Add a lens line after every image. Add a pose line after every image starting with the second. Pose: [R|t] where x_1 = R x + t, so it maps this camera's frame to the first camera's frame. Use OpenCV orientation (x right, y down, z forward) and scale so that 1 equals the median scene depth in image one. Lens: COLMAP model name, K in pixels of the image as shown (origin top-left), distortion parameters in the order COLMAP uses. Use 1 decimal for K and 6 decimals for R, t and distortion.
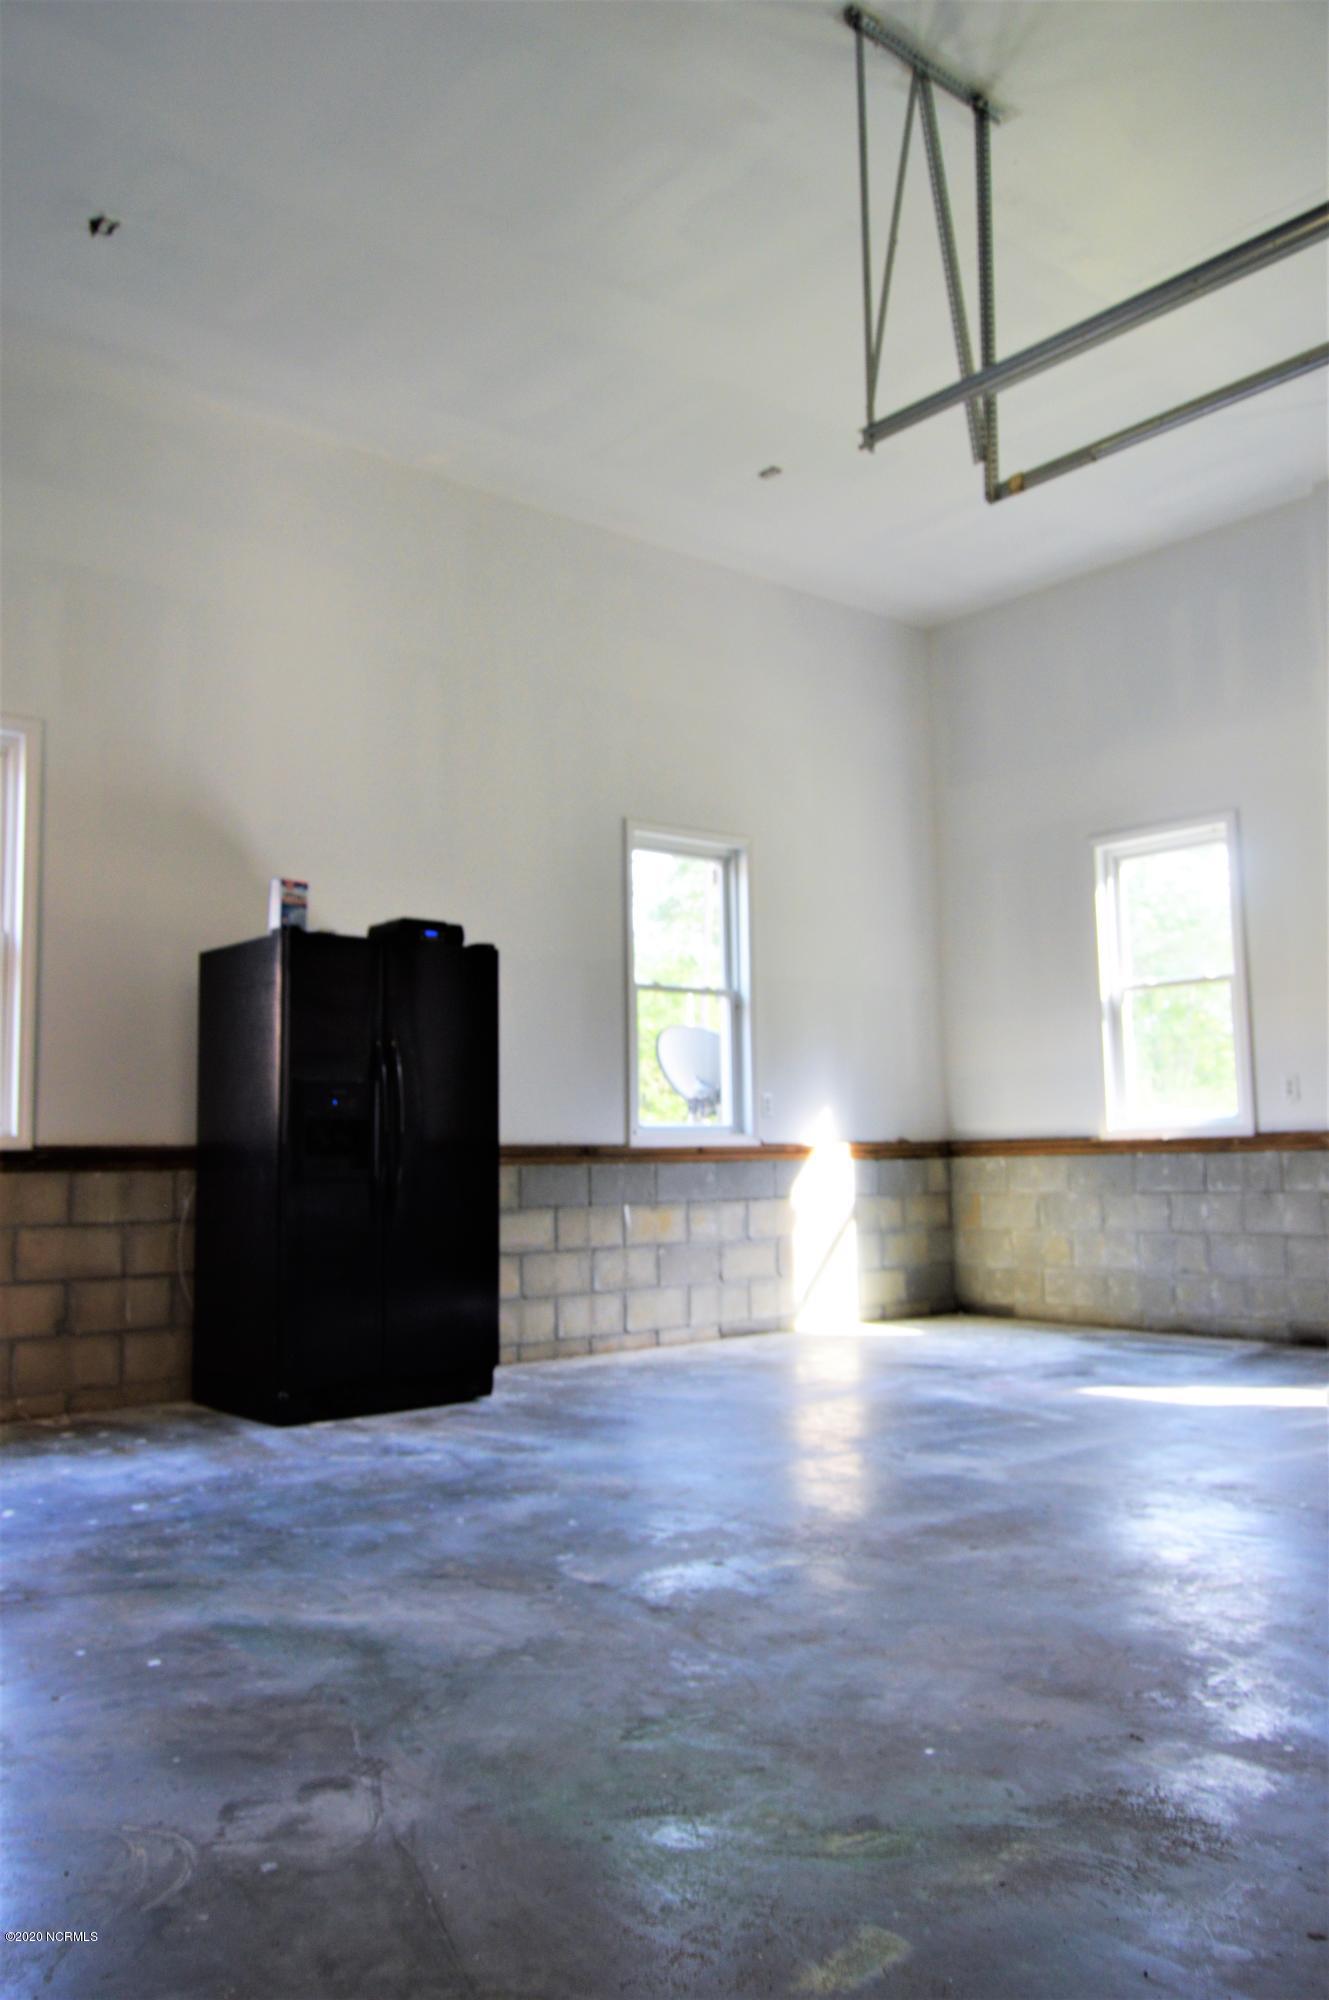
lens RADIAL K [[1567.9, 0, 655.9], [0, 1567.9, 997.0], [0, 0, 1]] dist [-0.012185, -0.000677]
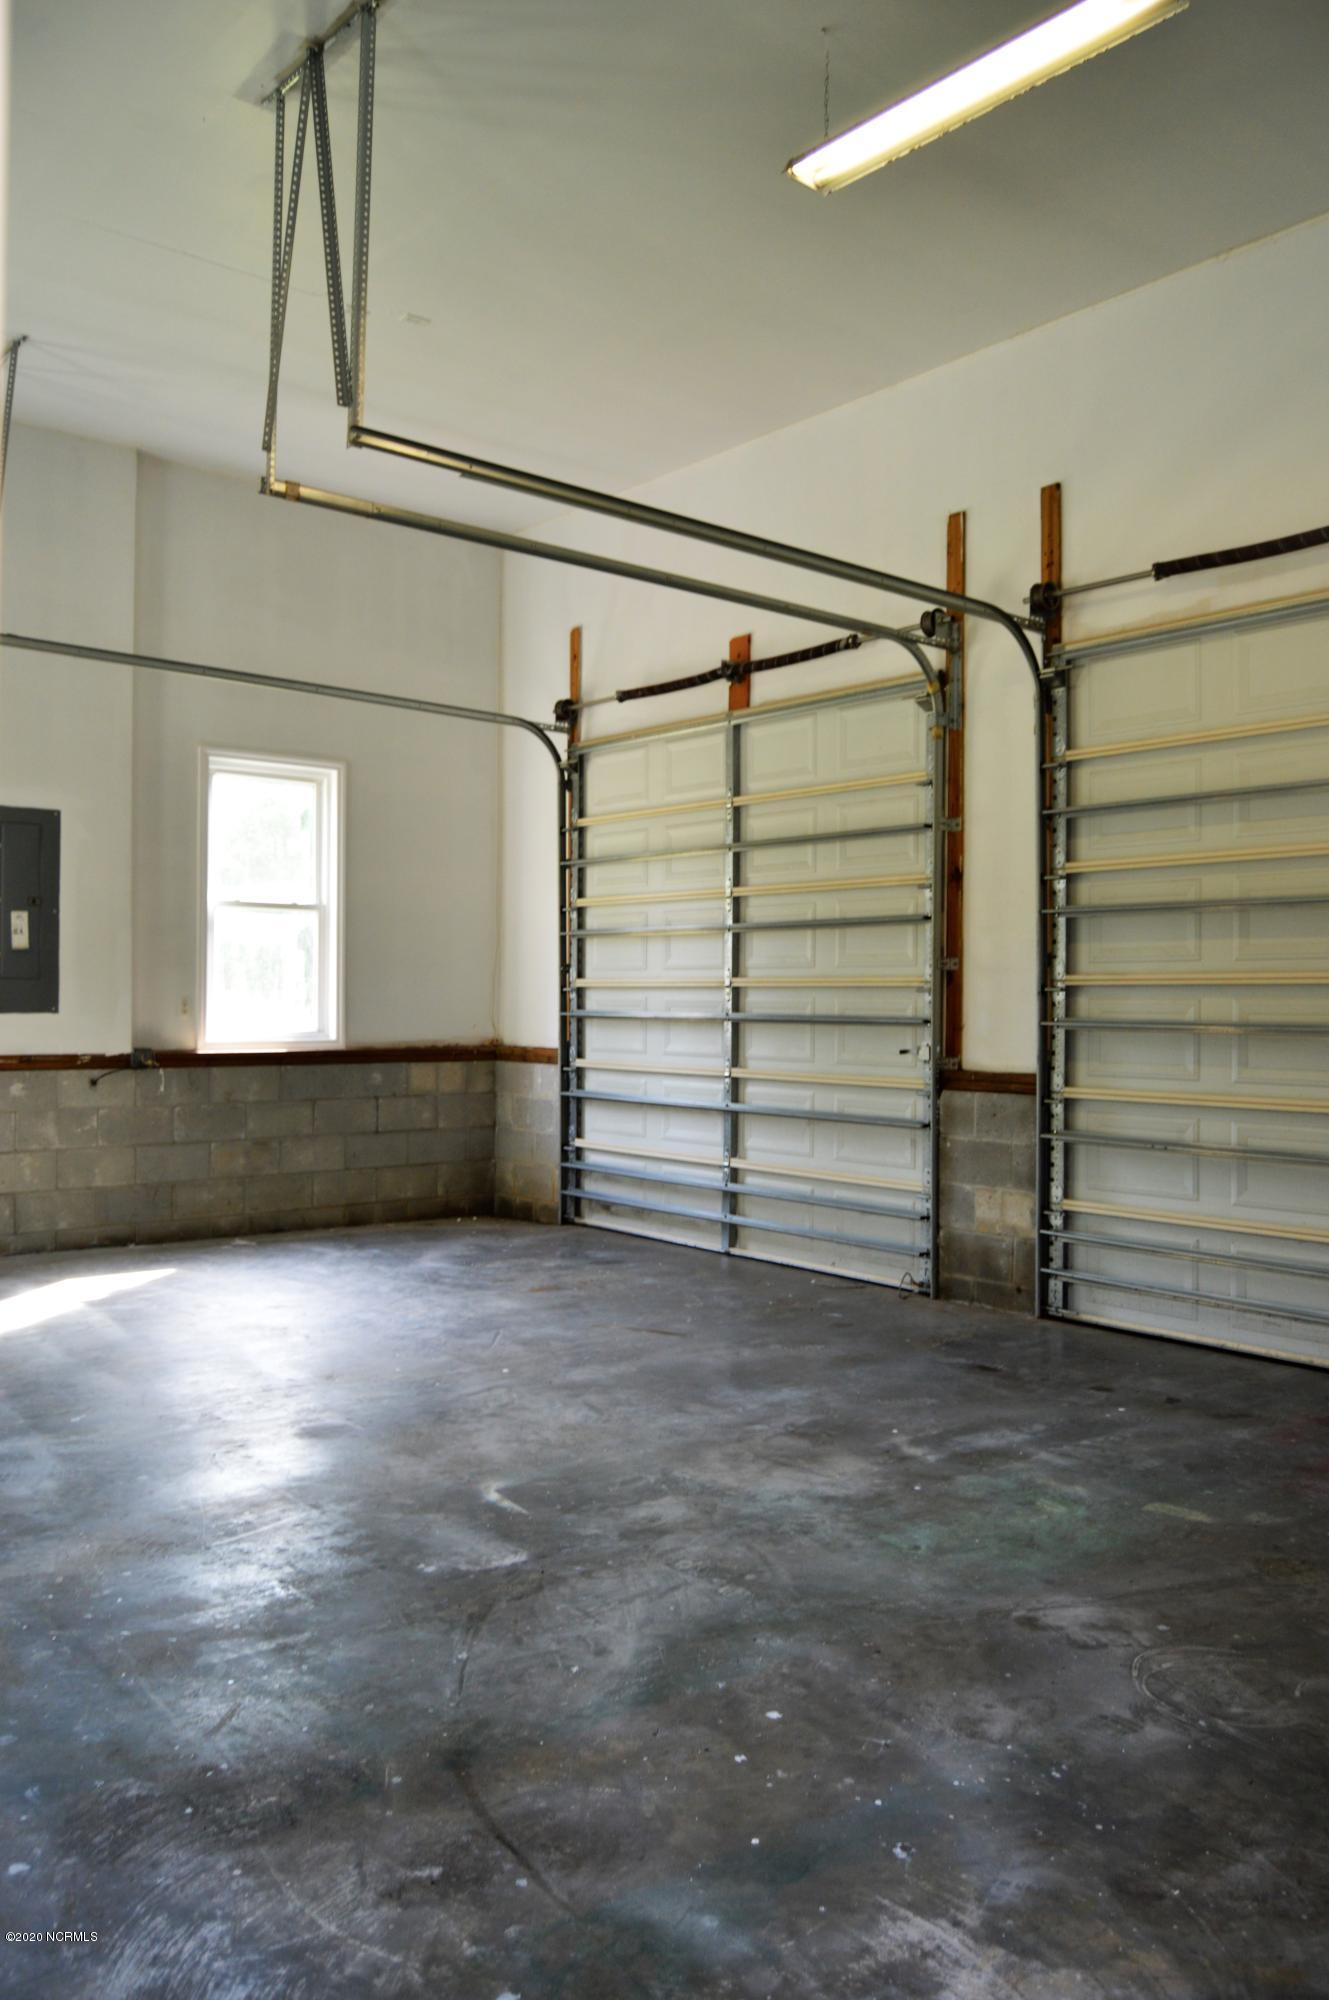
lens RADIAL K [[1567.9, 0, 664.4], [0, 1567.9, 999.1], [0, 0, 1]] dist [-0.012185, -0.000677]
pose [[-0.009021, 0.014241, 0.999858, -1.015035], [-0.118134, 0.992881, -0.015207, -0.001547], [-0.992957, -0.118254, -0.007275, 0.869289]]
